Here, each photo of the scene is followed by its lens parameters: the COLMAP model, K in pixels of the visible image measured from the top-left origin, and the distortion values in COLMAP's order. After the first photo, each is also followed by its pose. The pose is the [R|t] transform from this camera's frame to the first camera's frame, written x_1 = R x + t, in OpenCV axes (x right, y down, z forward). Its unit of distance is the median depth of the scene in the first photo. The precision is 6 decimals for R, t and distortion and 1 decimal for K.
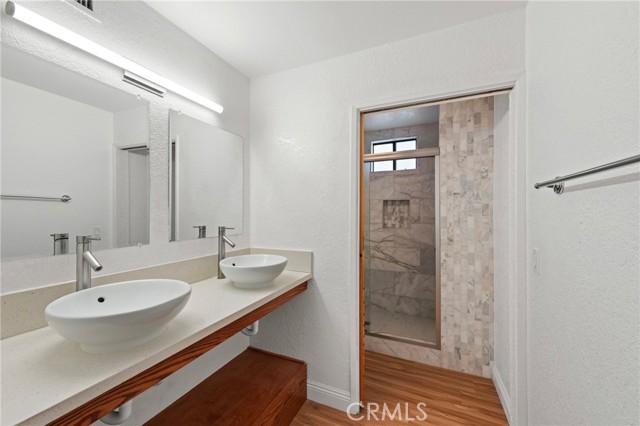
lens RADIAL K [[252.4, 0, 319.5], [0, 252.4, 211.8], [0, 0, 1]] dist [0.009328, -0.001148]
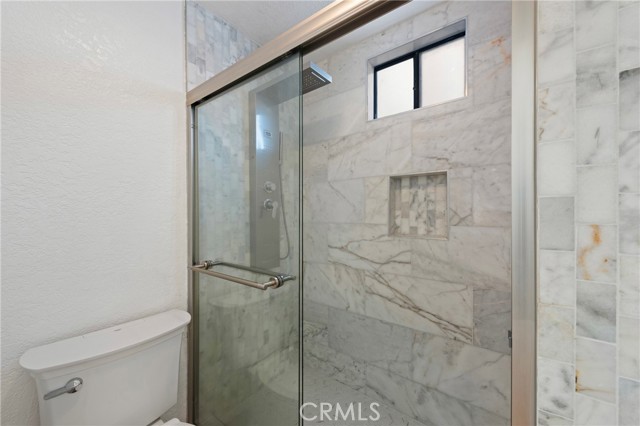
lens RADIAL K [[252.4, 0, 320.0], [0, 252.4, 214.9], [0, 0, 1]] dist [0.009328, -0.001148]
pose [[0.972828, 0.004059, -0.231495, 0.241443], [-0.002114, 0.999960, 0.008647, 0.023196], [0.231521, -0.007923, 0.972798, 0.518408]]
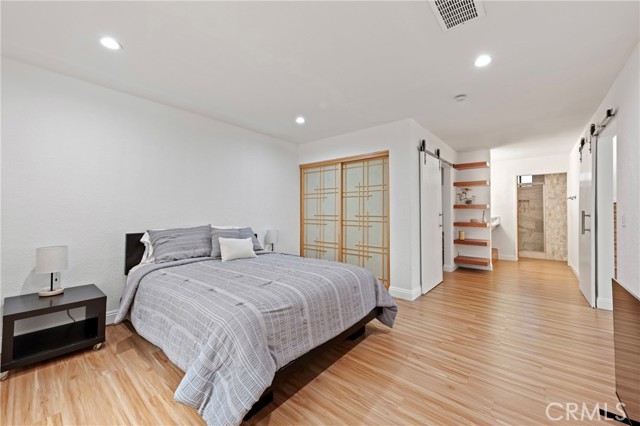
lens RADIAL K [[252.4, 0, 319.6], [0, 252.4, 210.4], [0, 0, 1]] dist [0.009328, -0.001148]
pose [[0.957485, -0.002090, -0.288477, -0.793320], [0.000839, 0.999990, -0.004460, 0.053674], [0.288483, 0.004028, 0.957477, -1.732846]]
